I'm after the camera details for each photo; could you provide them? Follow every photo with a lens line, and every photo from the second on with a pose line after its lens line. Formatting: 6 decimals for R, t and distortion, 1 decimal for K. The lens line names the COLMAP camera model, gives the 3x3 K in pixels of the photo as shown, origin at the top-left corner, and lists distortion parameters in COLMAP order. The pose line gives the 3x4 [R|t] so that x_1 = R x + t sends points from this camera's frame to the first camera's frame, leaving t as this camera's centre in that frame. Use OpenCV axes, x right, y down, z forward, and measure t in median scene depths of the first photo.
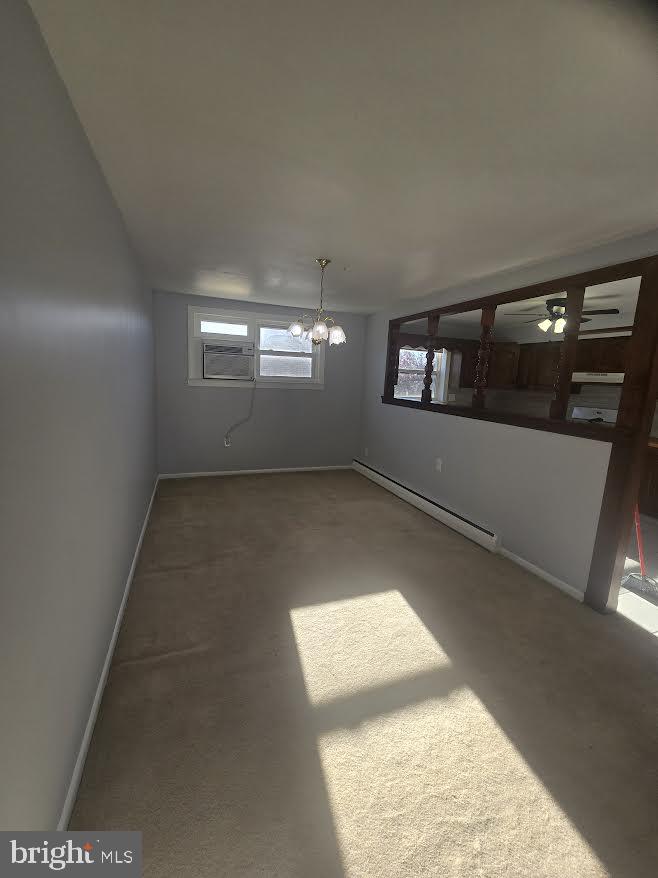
lens RADIAL K [[370.4, 0, 329.9], [0, 370.4, 436.9], [0, 0, 1]] dist [0.000196, -0.000262]
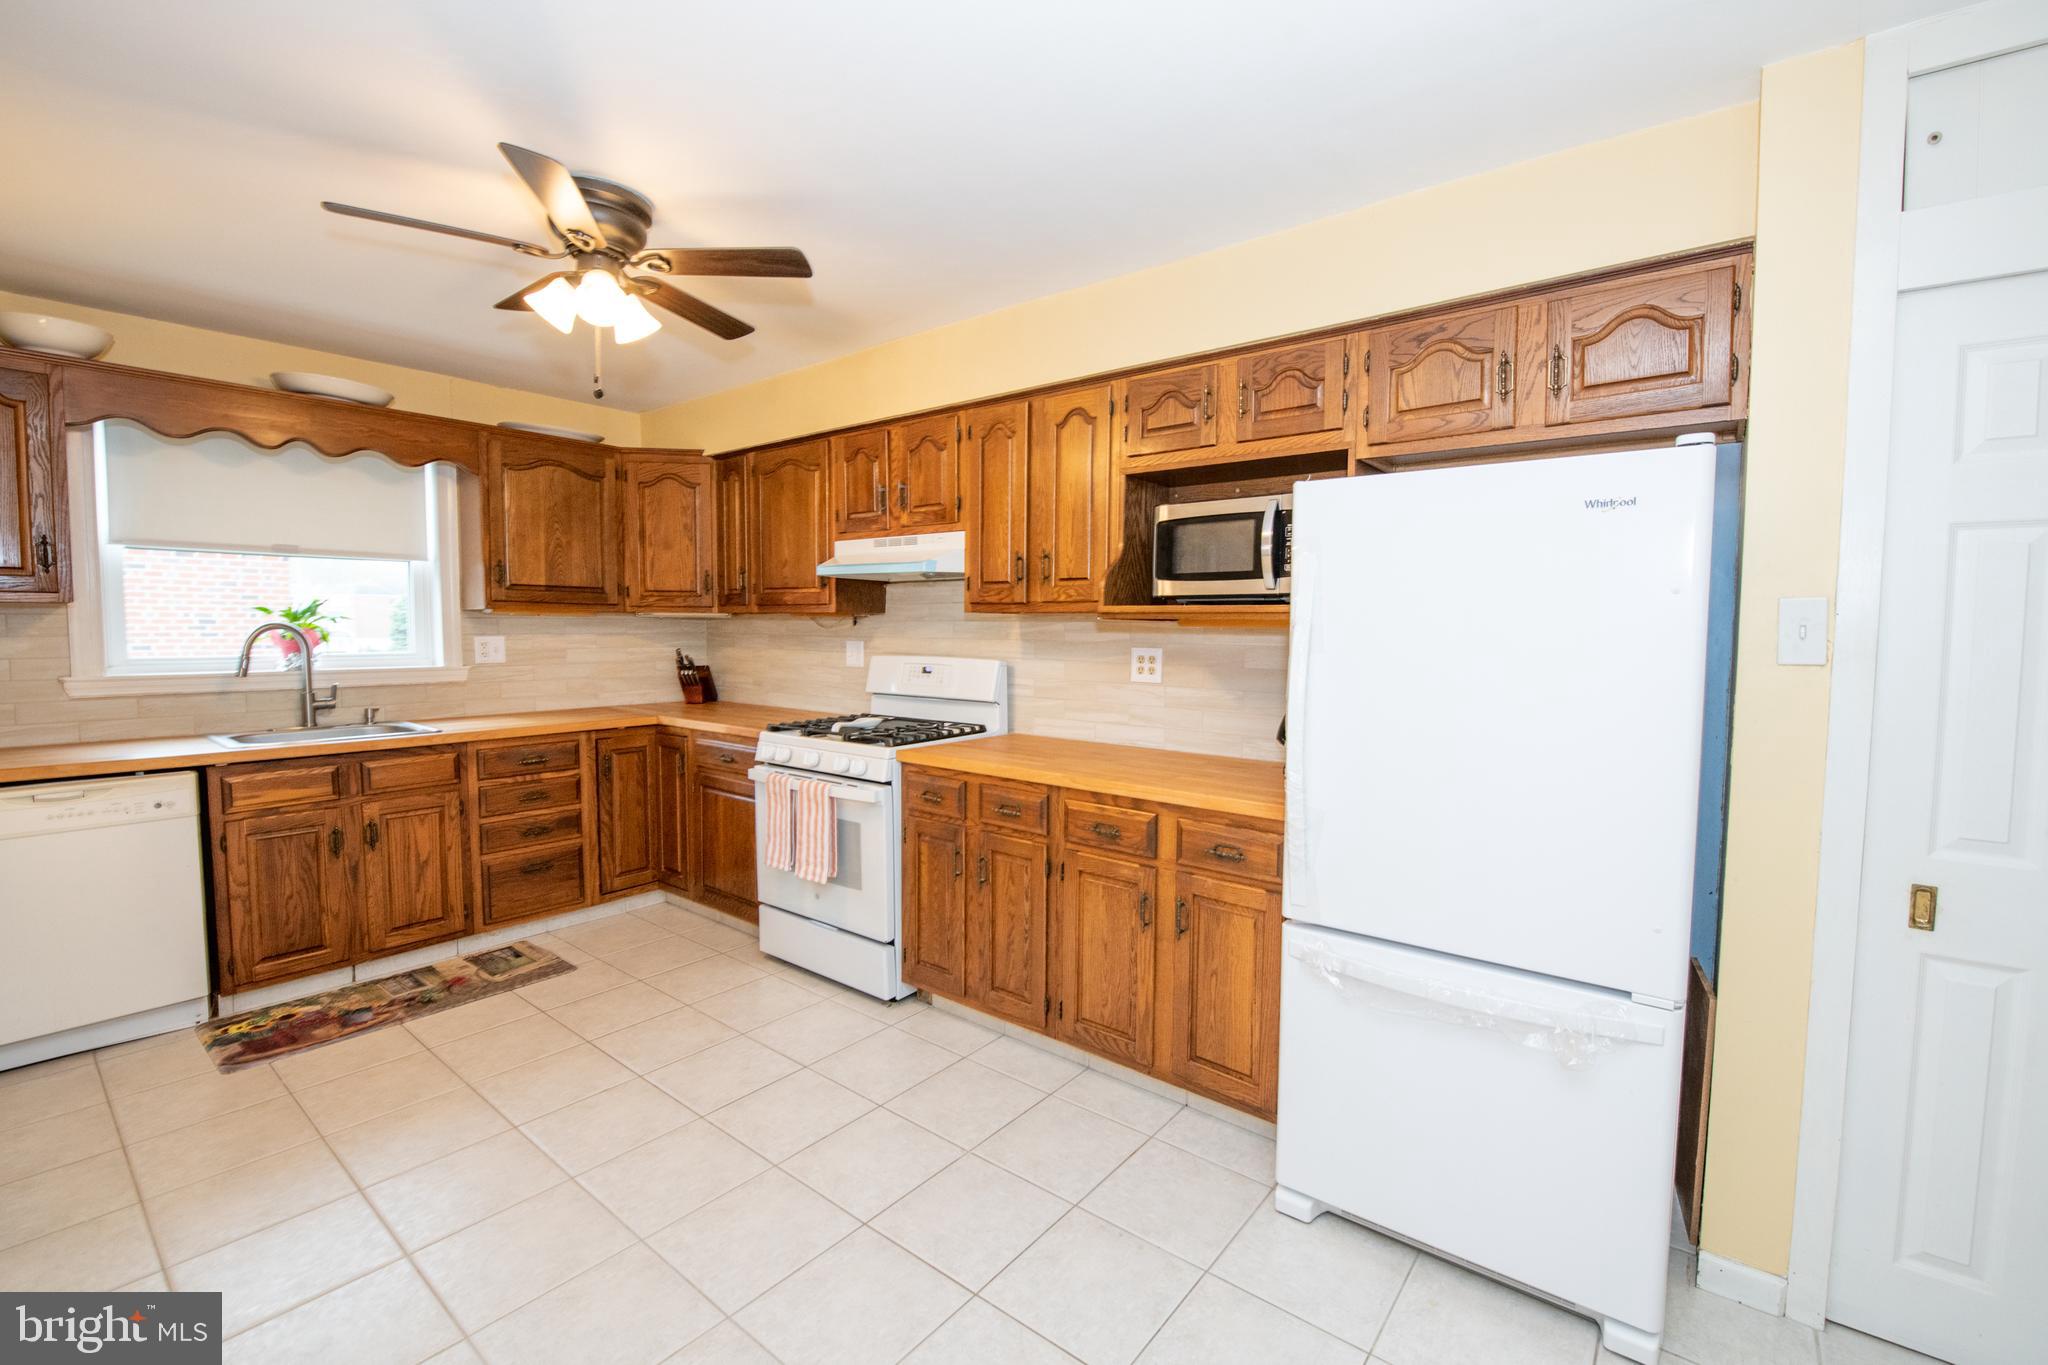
lens RADIAL K [[859.4, 0, 1050.2], [0, 859.4, 678.1], [0, 0, 1]] dist [-0.002582, -0.000237]
pose [[0.867076, -0.067507, 0.493581, 0.419231], [0.111329, 0.991977, -0.059900, -0.006055], [-0.485577, 0.106887, 0.867635, 0.314345]]
